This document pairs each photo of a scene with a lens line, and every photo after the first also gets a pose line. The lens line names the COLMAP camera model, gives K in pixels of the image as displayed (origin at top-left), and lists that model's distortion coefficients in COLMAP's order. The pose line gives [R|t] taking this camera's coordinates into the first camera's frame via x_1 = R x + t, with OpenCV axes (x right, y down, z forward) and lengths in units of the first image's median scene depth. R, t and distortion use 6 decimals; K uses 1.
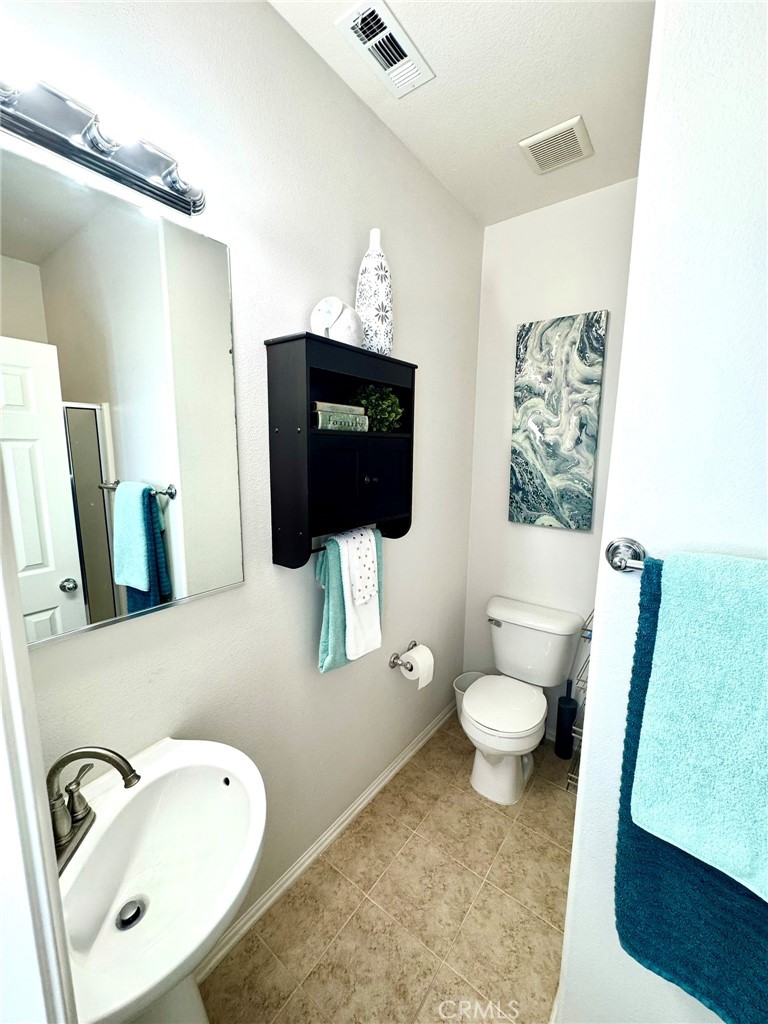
lens RADIAL K [[411.0, 0, 384.0], [0, 411.0, 512.0], [0, 0, 1]] dist [-0.000058, -0.000497]
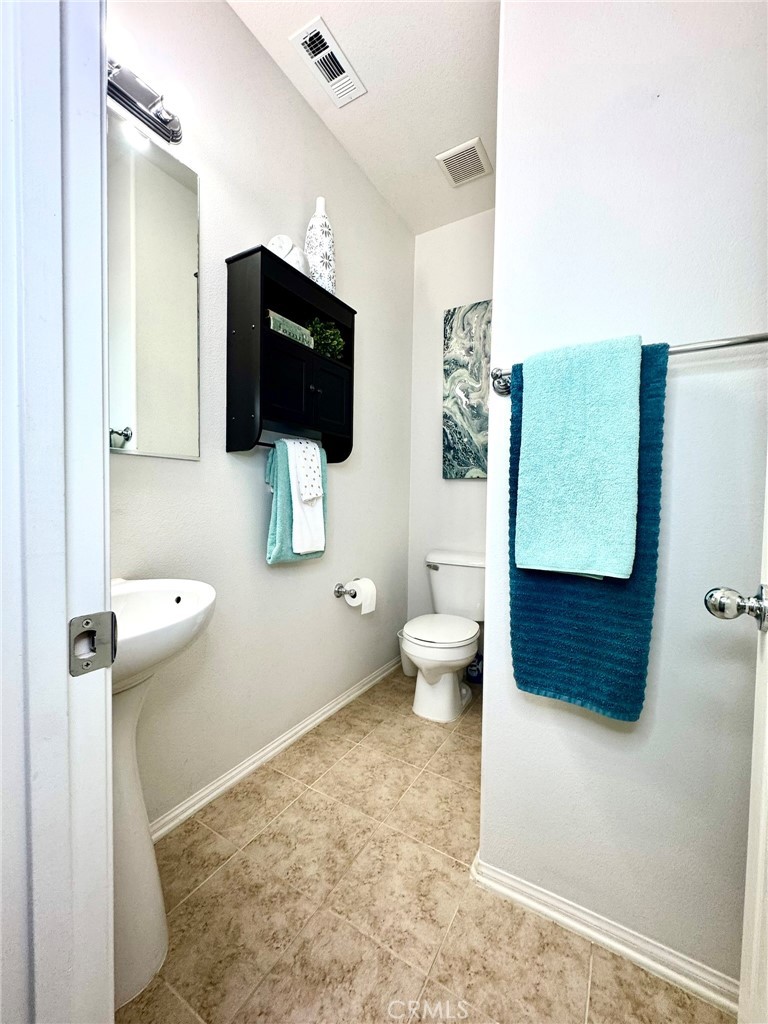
lens RADIAL K [[411.0, 0, 384.0], [0, 411.0, 512.0], [0, 0, 1]] dist [-0.000058, -0.000497]
pose [[0.993875, -0.000274, 0.110506, 0.030239], [0.013816, 0.992459, -0.121796, 0.390890], [-0.109639, 0.122577, 0.986384, -0.122095]]
